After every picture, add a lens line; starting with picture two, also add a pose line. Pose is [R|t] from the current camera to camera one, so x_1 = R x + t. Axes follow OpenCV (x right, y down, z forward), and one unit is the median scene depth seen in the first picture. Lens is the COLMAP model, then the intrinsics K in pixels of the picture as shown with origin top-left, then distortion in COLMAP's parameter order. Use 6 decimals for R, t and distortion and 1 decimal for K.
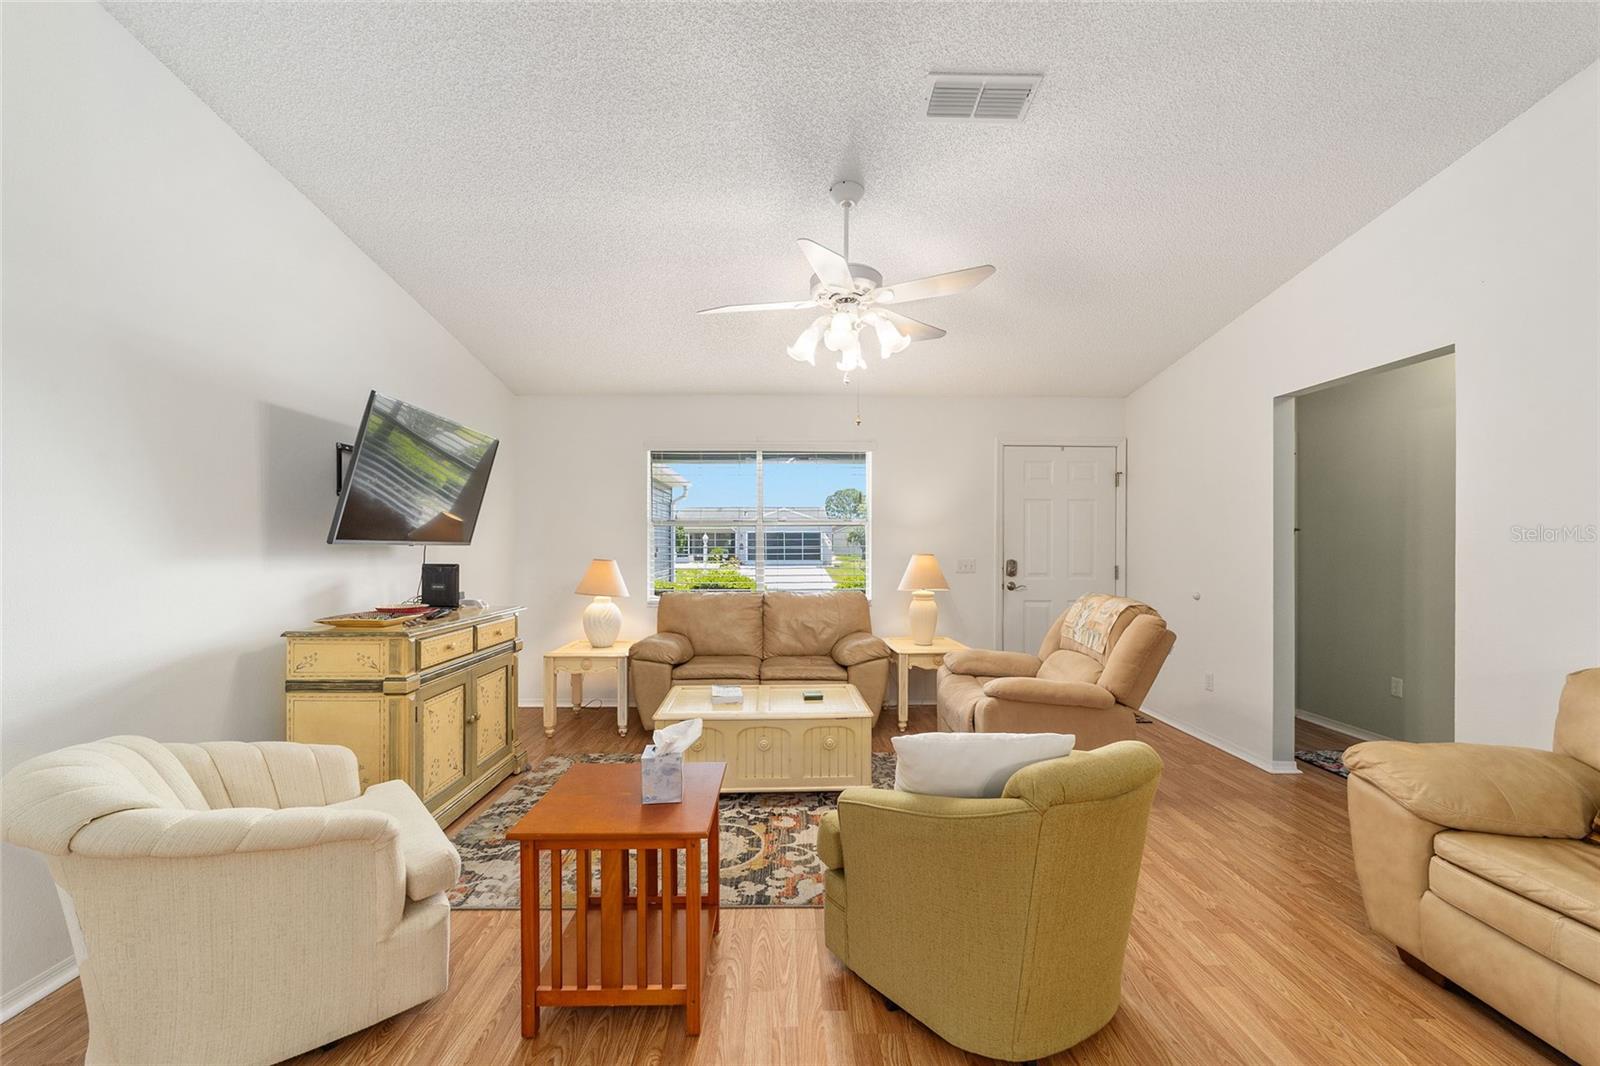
lens RADIAL K [[614.0, 0, 793.5], [0, 614.0, 543.3], [0, 0, 1]] dist [-0.017412, 0.006568]
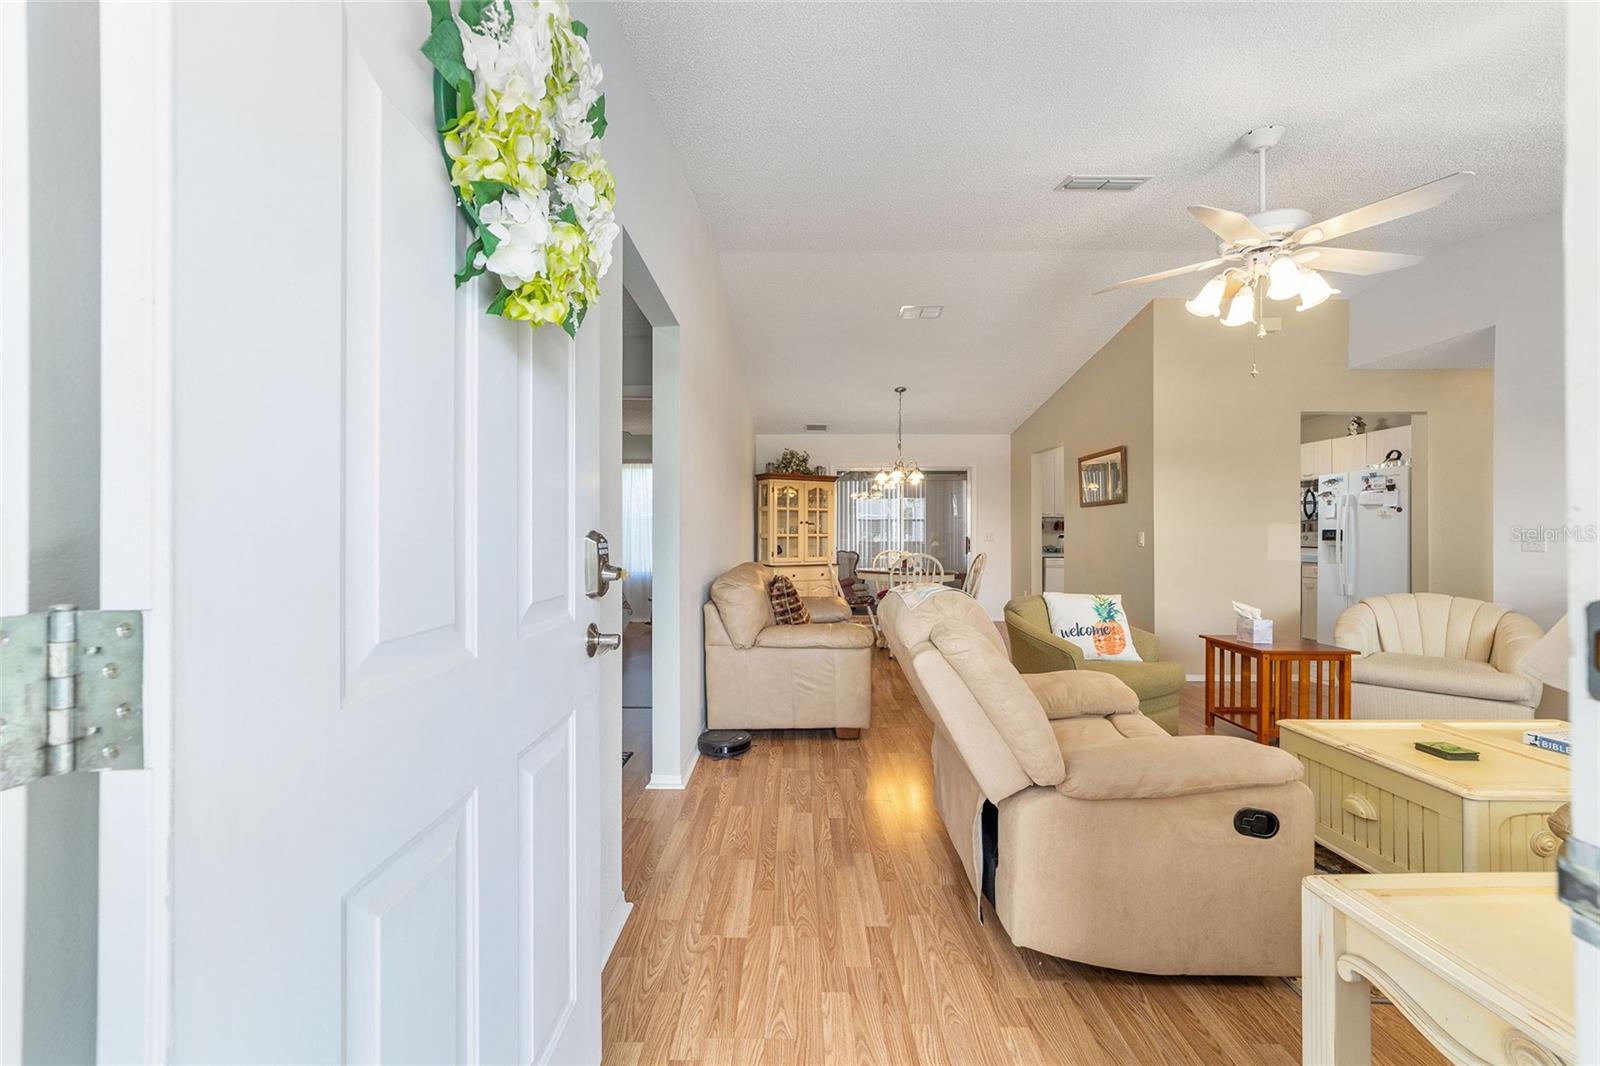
lens RADIAL K [[614.0, 0, 791.6], [0, 614.0, 532.5], [0, 0, 1]] dist [-0.017412, 0.006568]
pose [[-0.999560, -0.000261, 0.029652, 0.723538], [-0.000374, 0.999993, -0.003827, 0.045591], [-0.029650, -0.003836, -0.999553, 1.799767]]
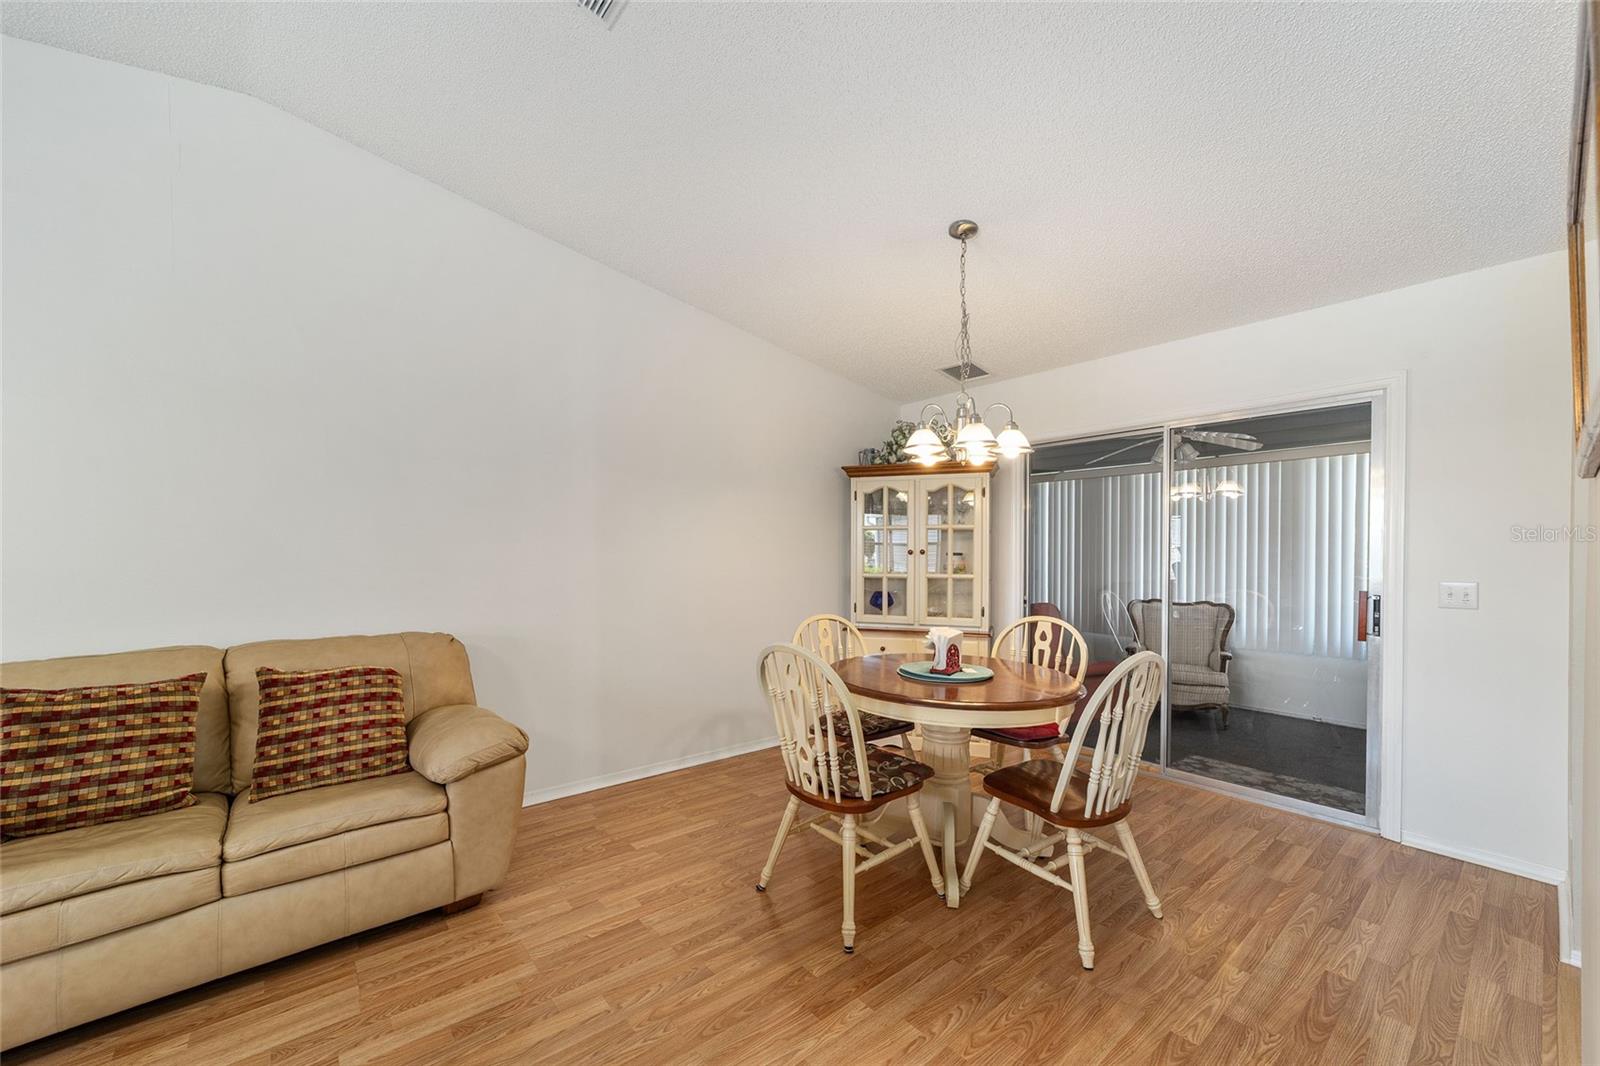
lens RADIAL K [[614.0, 0, 800.3], [0, 614.0, 569.7], [0, 0, 1]] dist [-0.017412, 0.006568]
pose [[-0.625580, -0.022973, 0.779822, -0.169608], [-0.006696, 0.999688, 0.024078, 0.001693], [-0.780131, 0.009841, -0.625538, 0.319239]]
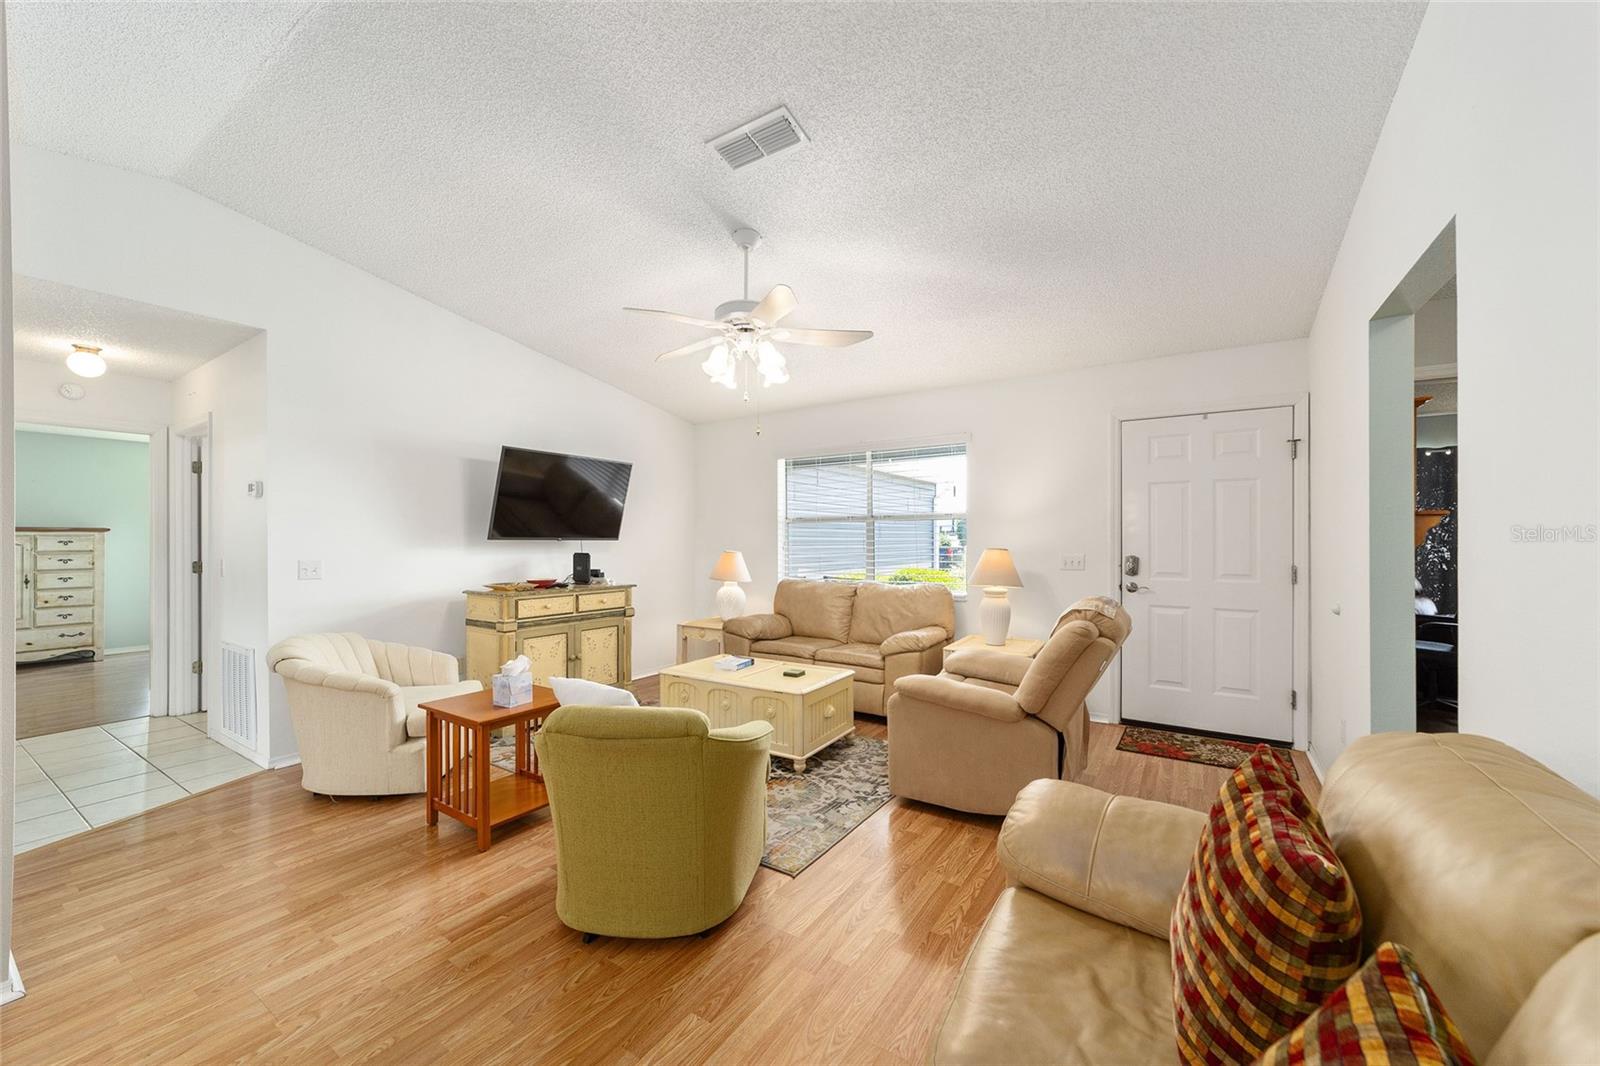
lens RADIAL K [[614.0, 0, 799.5], [0, 614.0, 534.6], [0, 0, 1]] dist [-0.017412, 0.006568]
pose [[0.824686, -0.006525, -0.565553, 0.757031], [0.004080, 0.999976, -0.005588, 0.001270], [0.565576, 0.002301, 0.824693, 0.087494]]
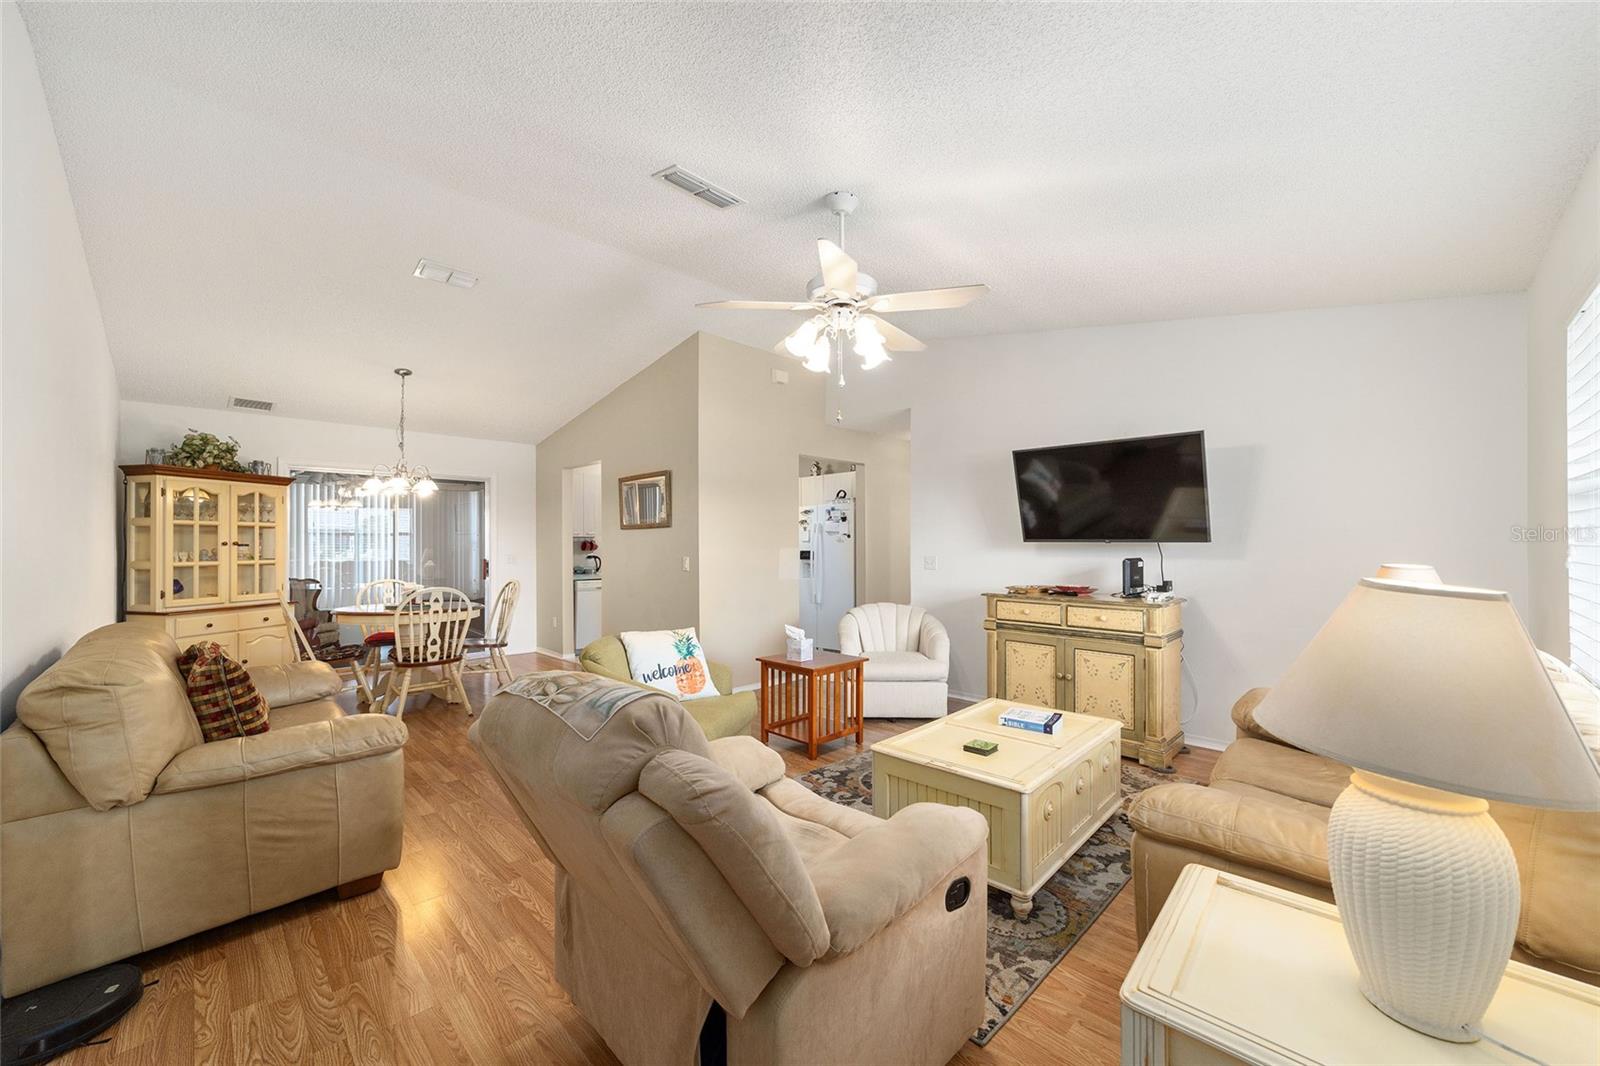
lens RADIAL K [[614.0, 0, 792.8], [0, 614.0, 541.9], [0, 0, 1]] dist [-0.017412, 0.006568]
pose [[-0.722752, 0.000102, -0.691108, 0.783448], [0.005271, 0.999972, -0.005365, 0.006382], [0.691087, -0.007521, -0.722732, 1.540017]]
